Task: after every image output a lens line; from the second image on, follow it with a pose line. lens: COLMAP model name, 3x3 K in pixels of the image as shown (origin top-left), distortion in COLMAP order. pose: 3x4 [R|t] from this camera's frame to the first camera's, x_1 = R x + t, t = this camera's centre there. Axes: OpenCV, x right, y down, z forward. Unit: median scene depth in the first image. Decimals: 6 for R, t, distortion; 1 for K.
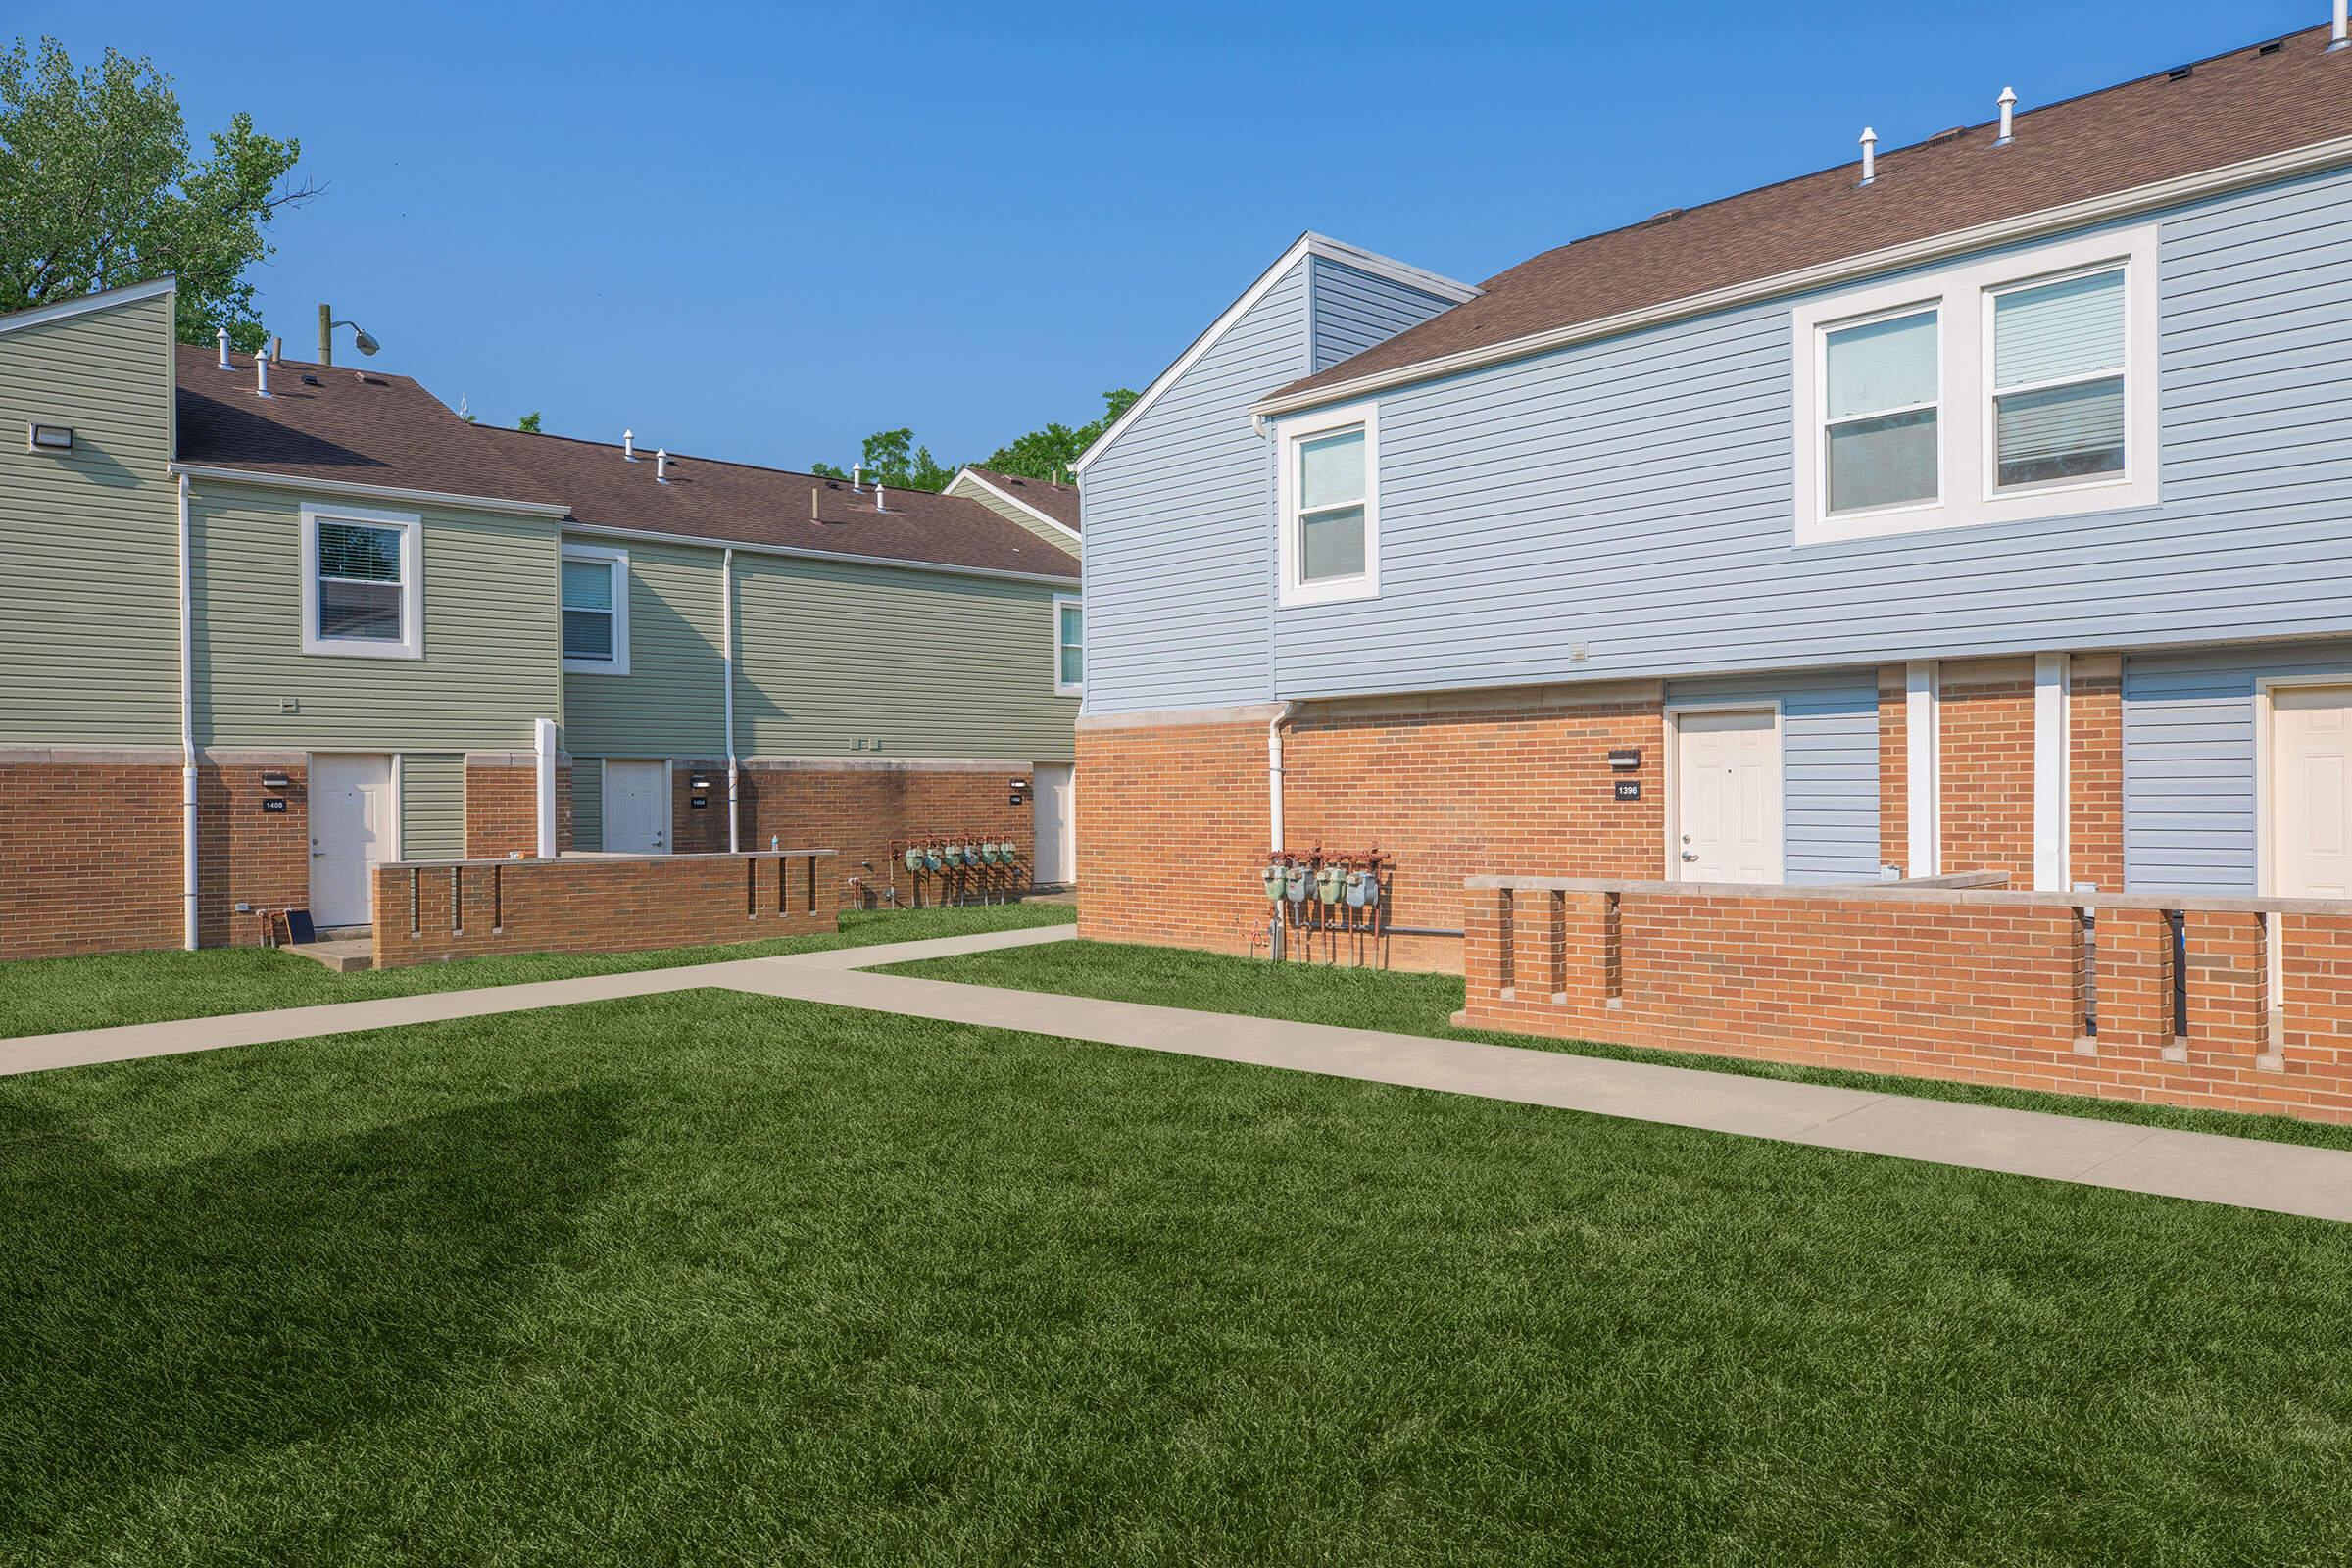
lens RADIAL K [[1664.7, 0, 1174.5], [0, 1664.7, 782.4], [0, 0, 1]] dist [-0.000379, 0.001624]
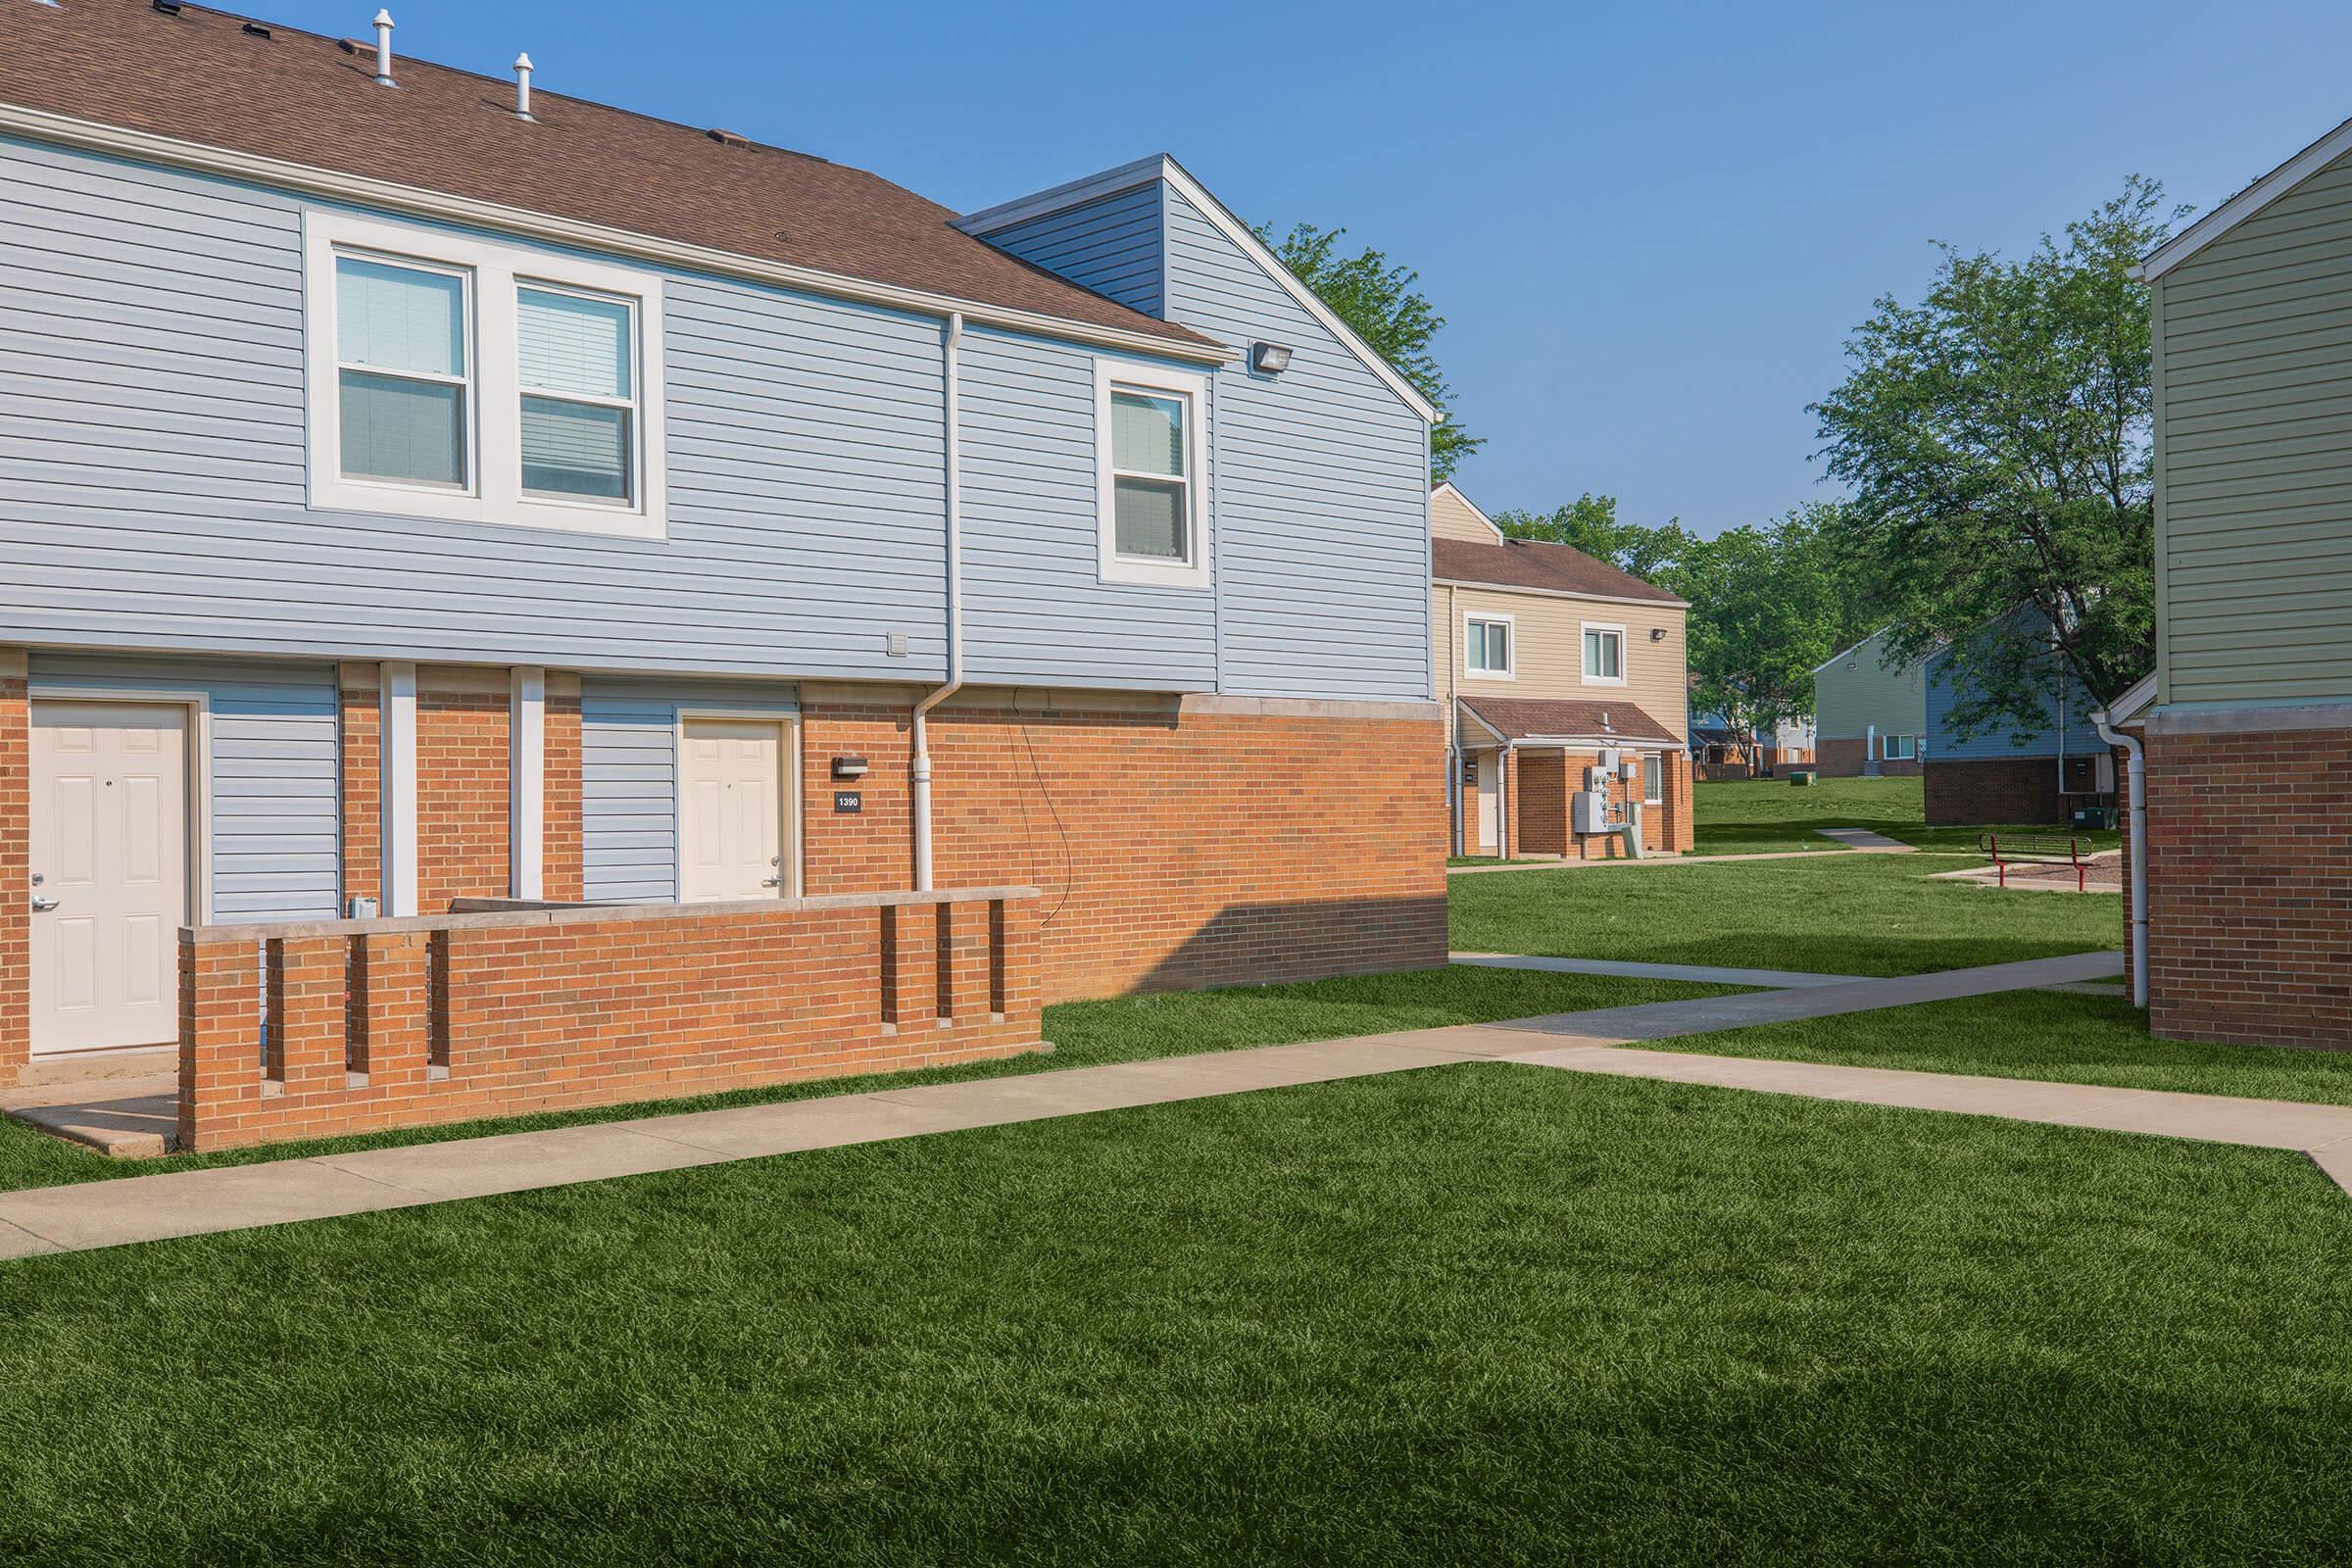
lens RADIAL K [[2216.6, 0, 1176.8], [0, 2216.6, 788.7], [0, 0, 1]] dist [0.019799, 0.000000]
pose [[-0.016073, 0.022011, 0.999629, -0.787201], [0.003591, 0.999752, -0.021956, 0.022882], [-0.999864, 0.003237, -0.016148, 0.661172]]
